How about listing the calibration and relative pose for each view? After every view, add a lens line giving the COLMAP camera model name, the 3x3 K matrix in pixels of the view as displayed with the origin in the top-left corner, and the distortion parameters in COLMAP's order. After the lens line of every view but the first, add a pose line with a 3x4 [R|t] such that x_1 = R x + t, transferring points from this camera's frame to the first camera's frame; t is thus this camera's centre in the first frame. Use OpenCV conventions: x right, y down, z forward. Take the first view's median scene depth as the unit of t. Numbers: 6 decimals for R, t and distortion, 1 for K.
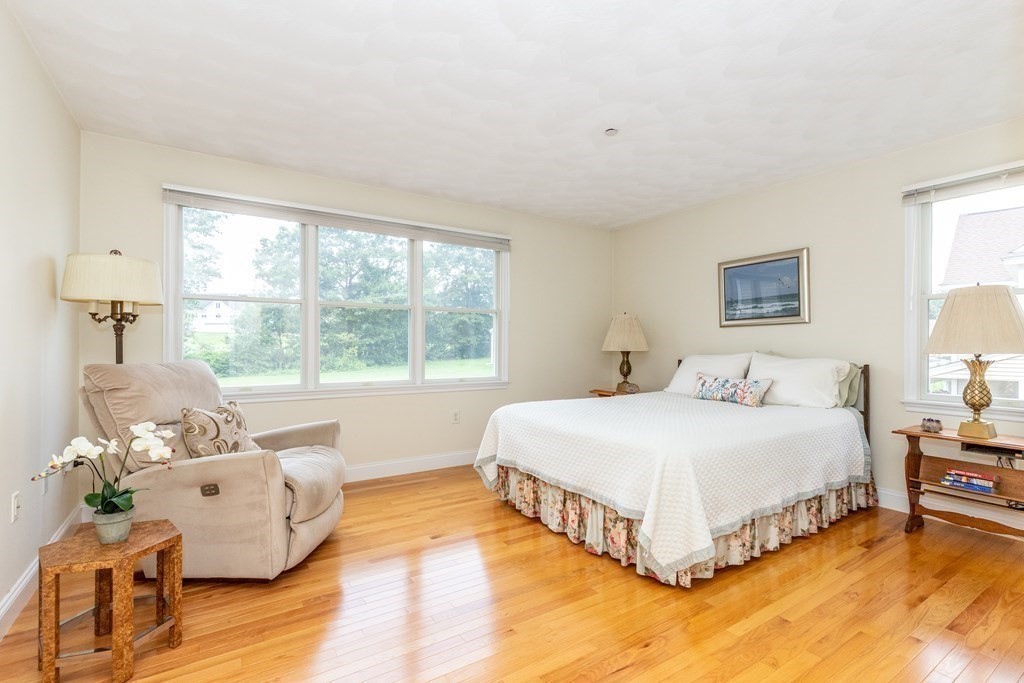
lens RADIAL K [[465.0, 0, 517.3], [0, 465.0, 340.7], [0, 0, 1]] dist [0.006268, -0.001847]
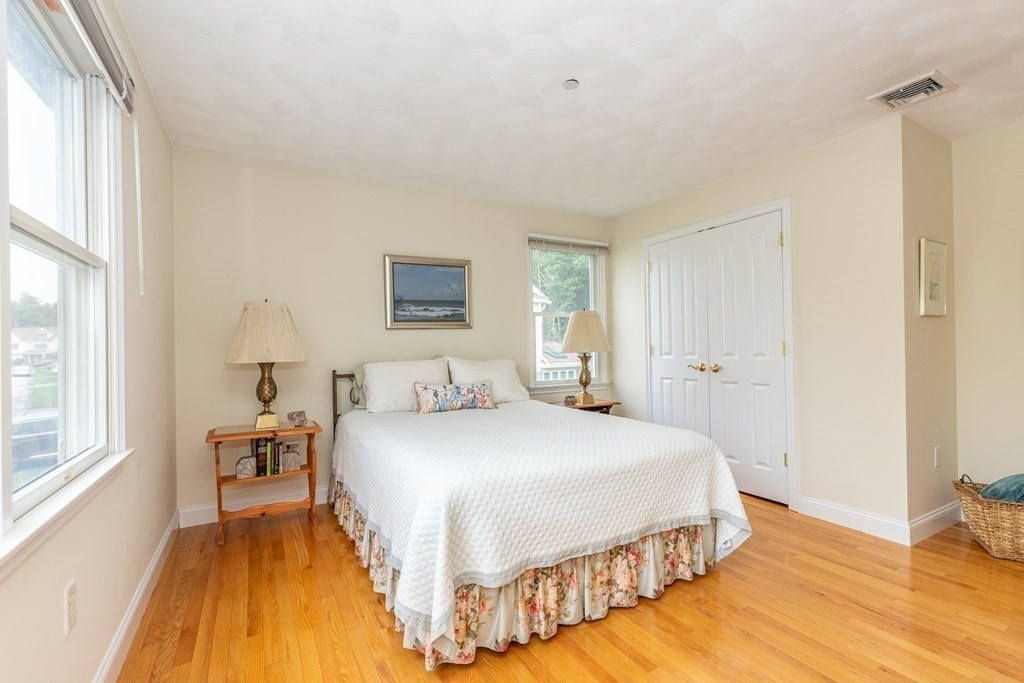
lens RADIAL K [[465.0, 0, 516.3], [0, 465.0, 345.2], [0, 0, 1]] dist [0.006268, -0.001847]
pose [[0.087605, -0.004473, 0.996145, -0.449533], [0.006871, 0.999969, 0.003886, -0.001210], [-0.996132, 0.006504, 0.087633, 0.760763]]
